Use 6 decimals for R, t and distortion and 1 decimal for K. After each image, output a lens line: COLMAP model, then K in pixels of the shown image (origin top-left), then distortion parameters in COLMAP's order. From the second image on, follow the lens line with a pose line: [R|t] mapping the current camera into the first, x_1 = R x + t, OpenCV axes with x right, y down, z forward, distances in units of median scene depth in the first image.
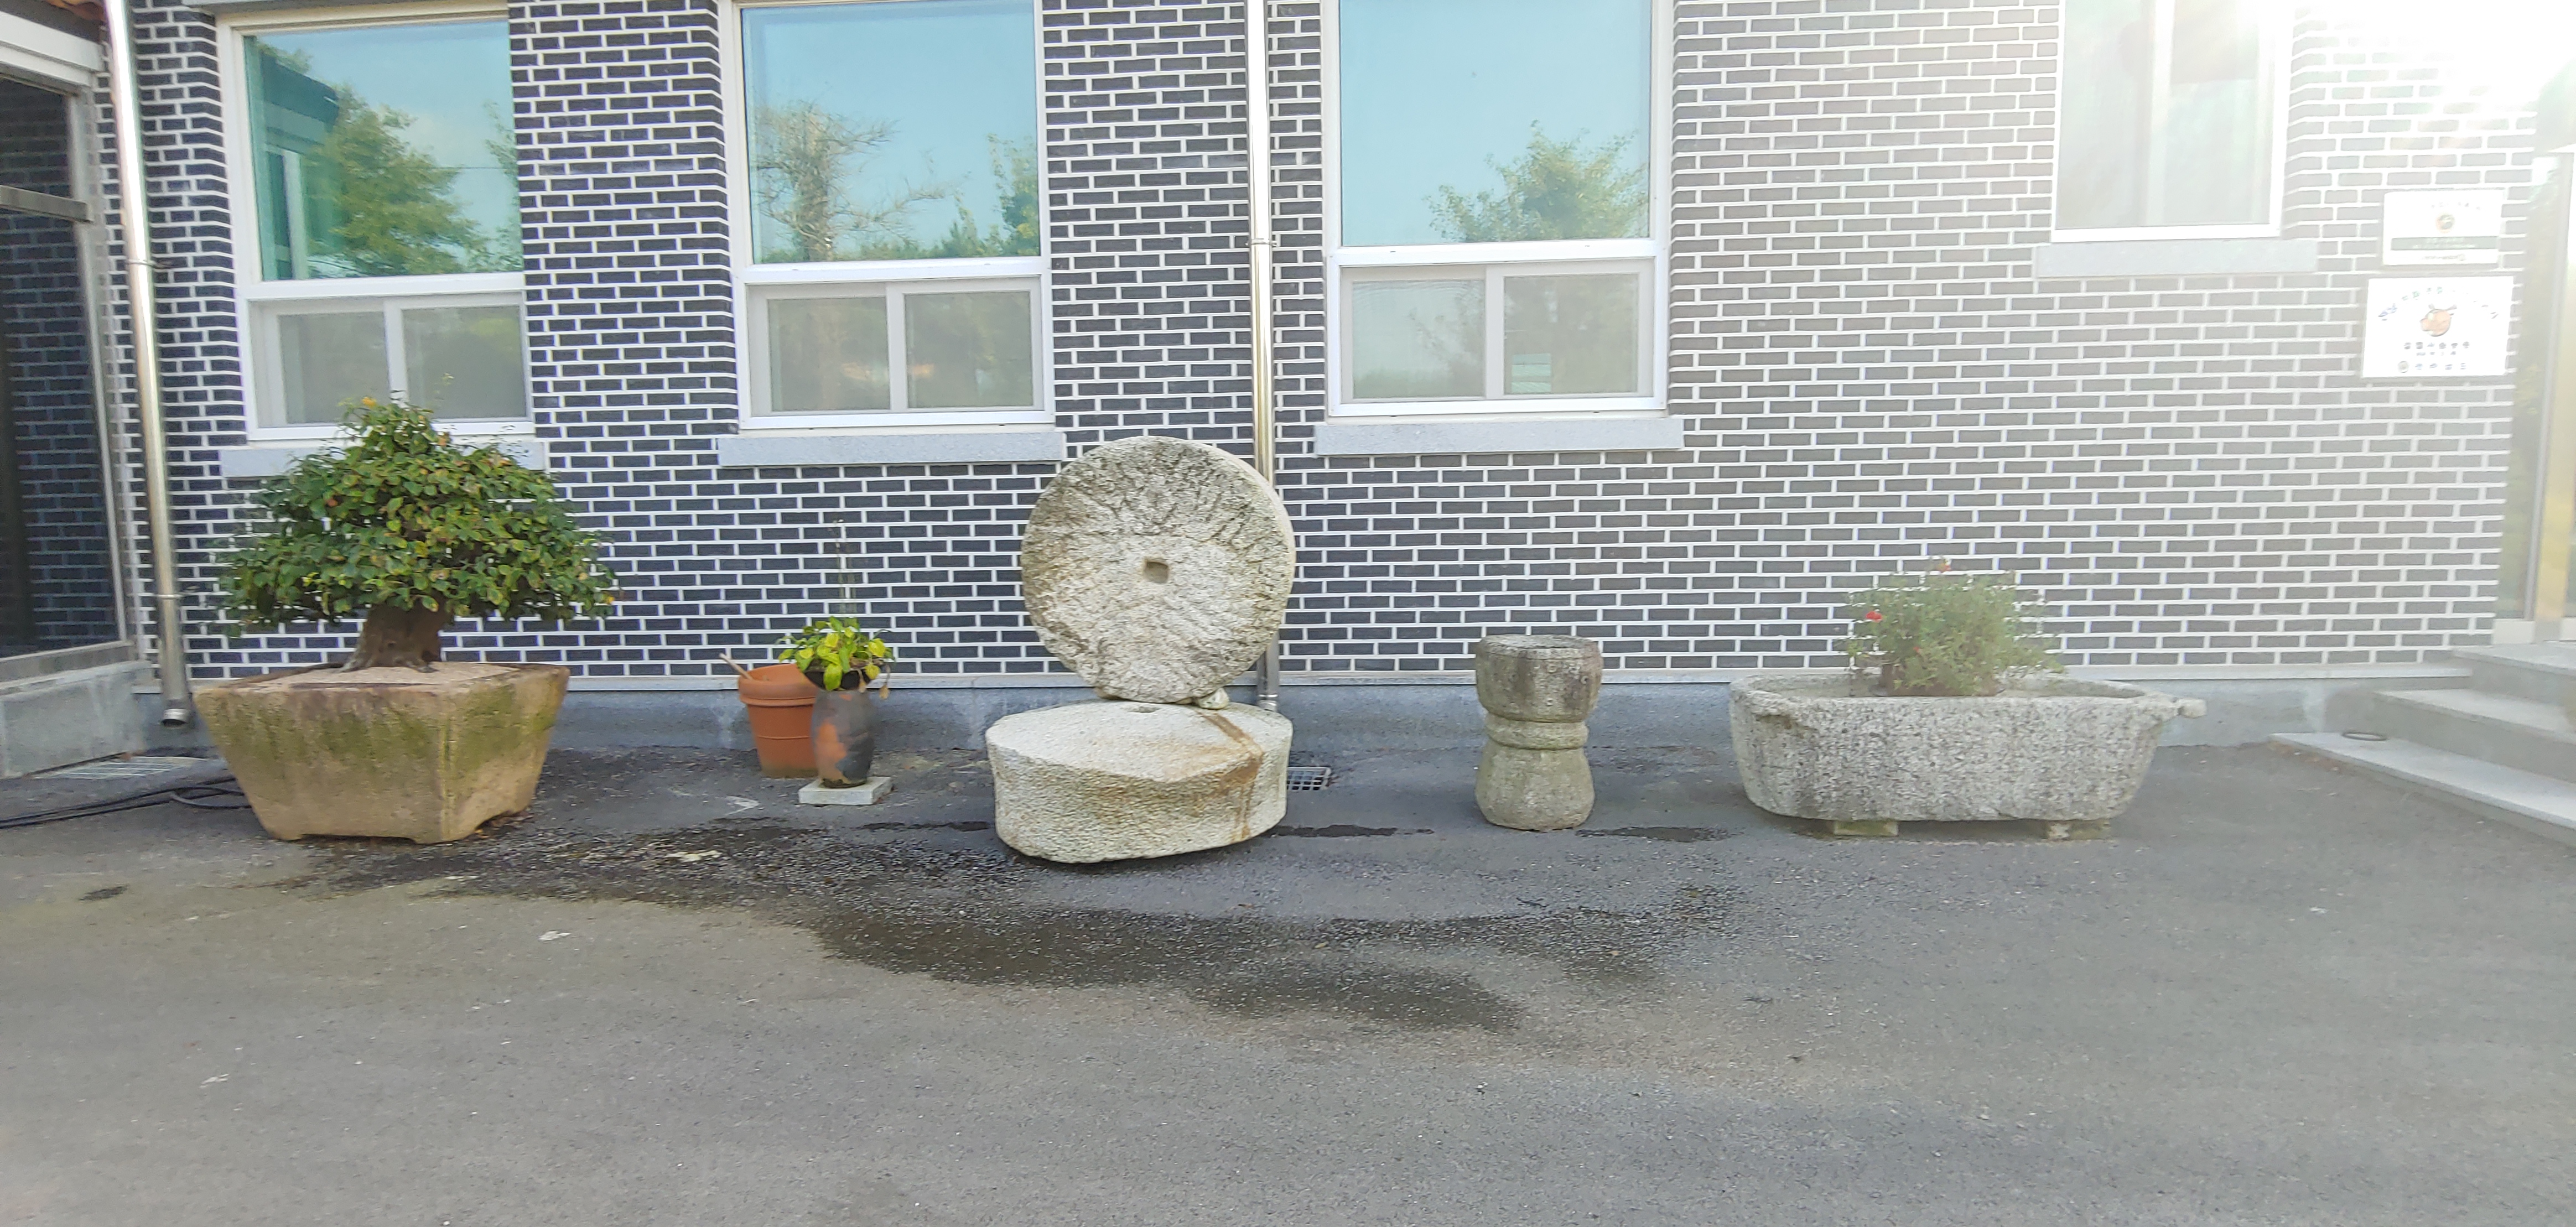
lens RADIAL K [[1235.0, 0, 1283.1], [0, 1235.0, 597.1], [0, 0, 1]] dist [0.002453, -0.008795]
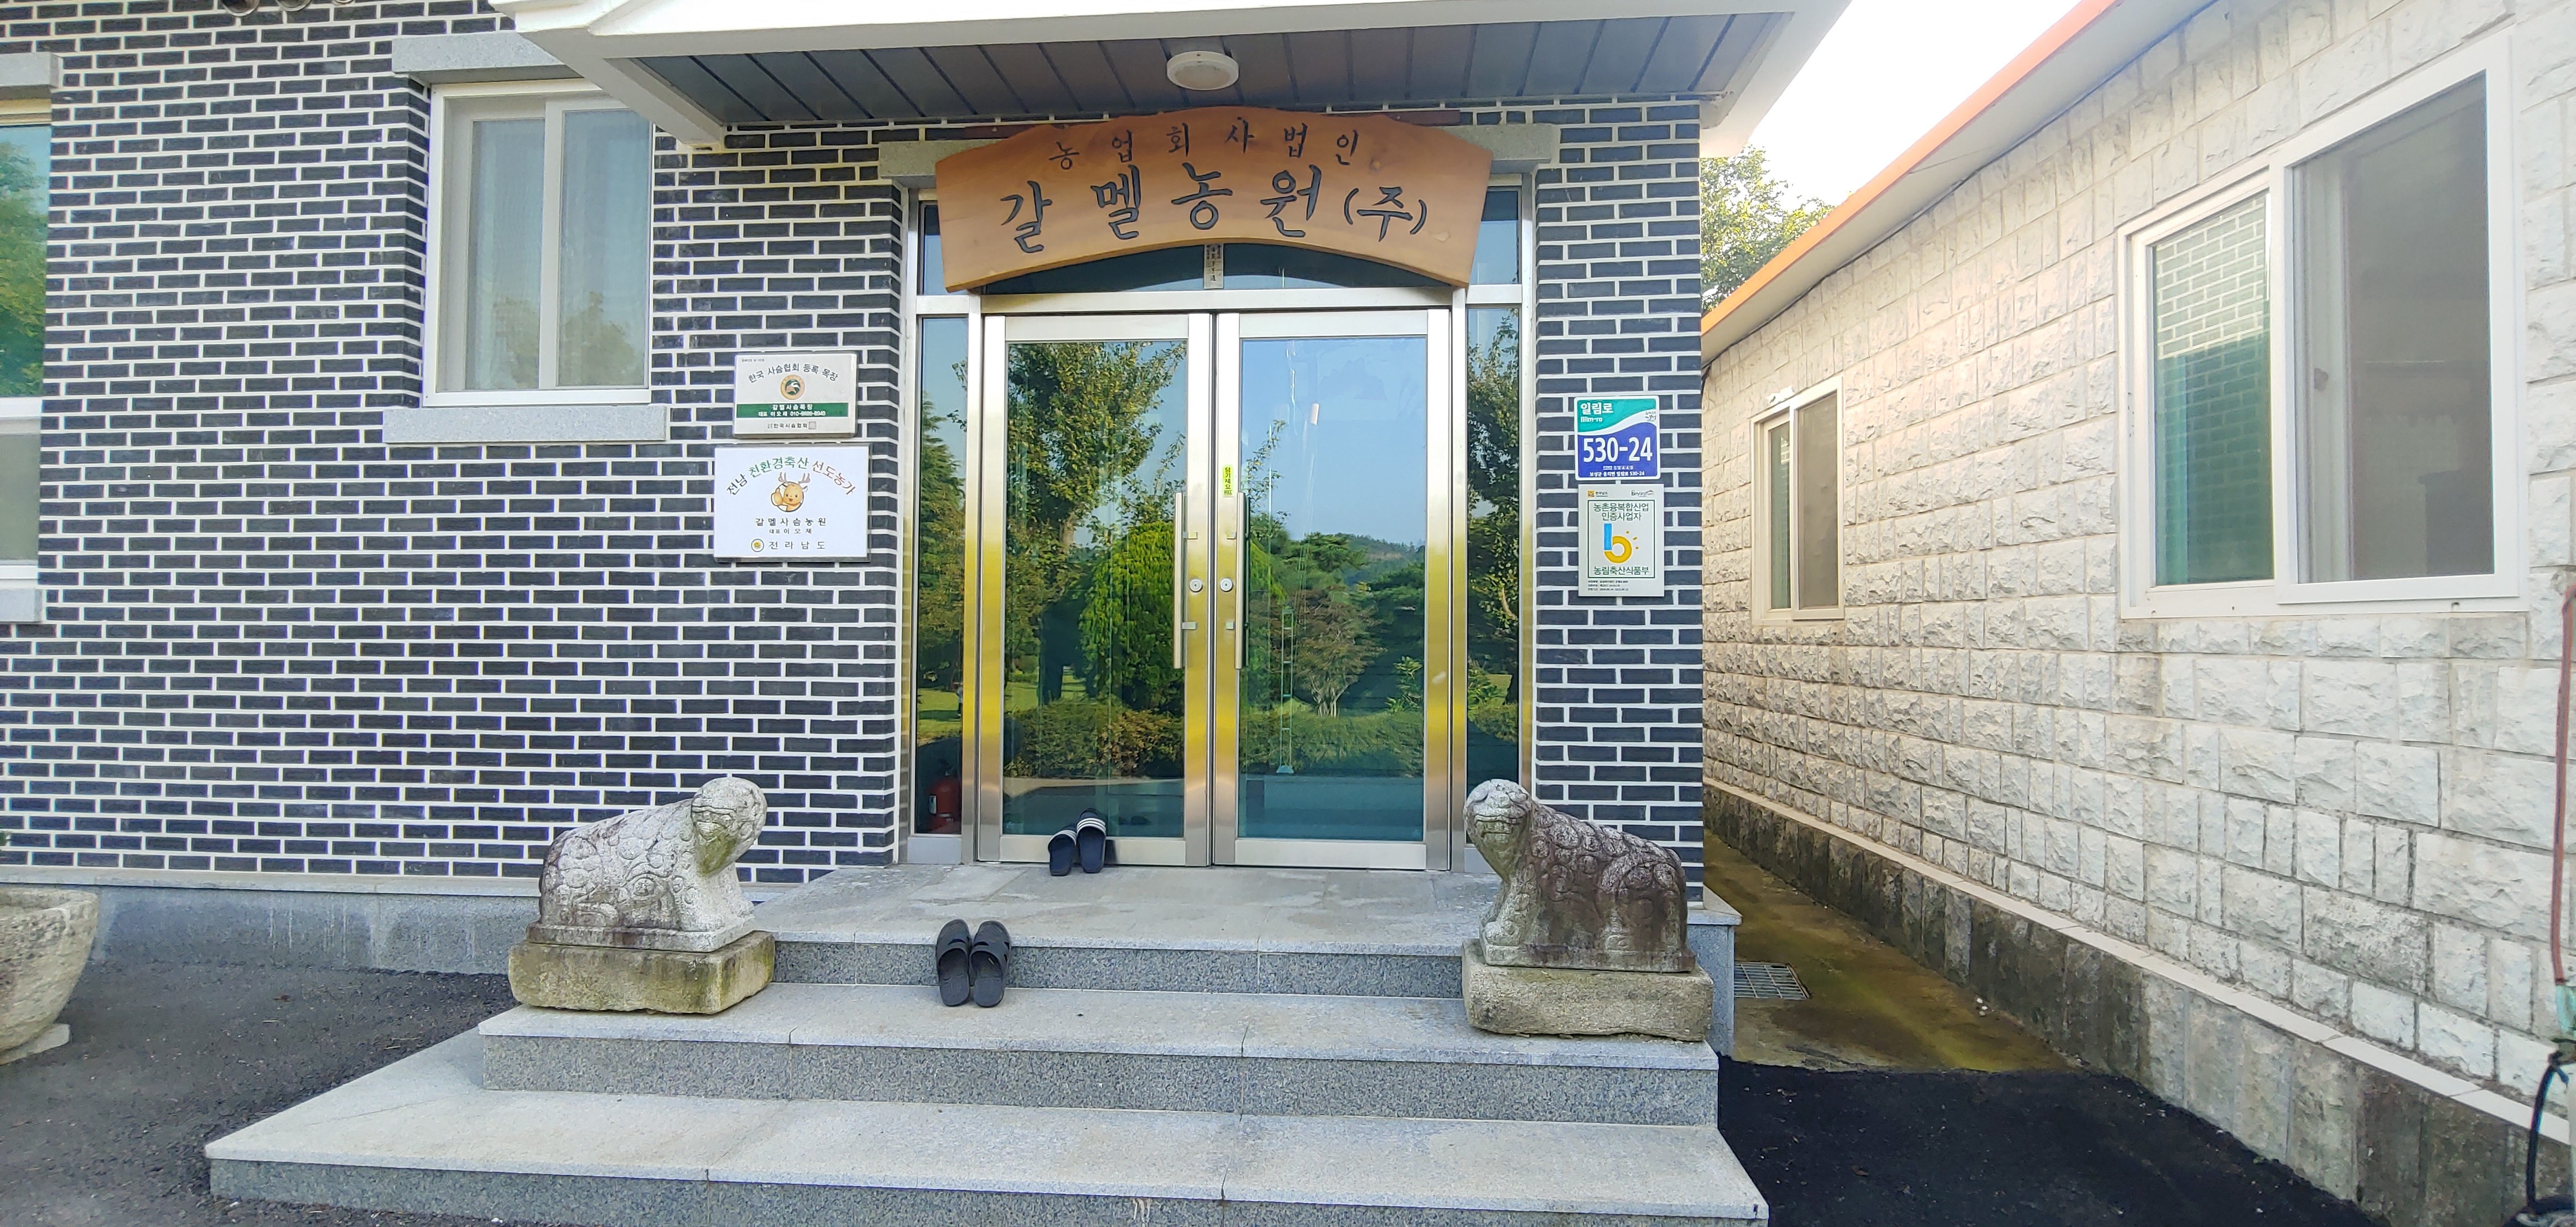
lens RADIAL K [[1235.0, 0, 1283.1], [0, 1235.0, 597.1], [0, 0, 1]] dist [0.002453, -0.008795]
pose [[0.999410, 0.017749, -0.029412, 1.299775], [-0.021170, 0.992495, -0.120439, -0.049697], [0.027054, 0.120991, 0.992285, 0.124932]]
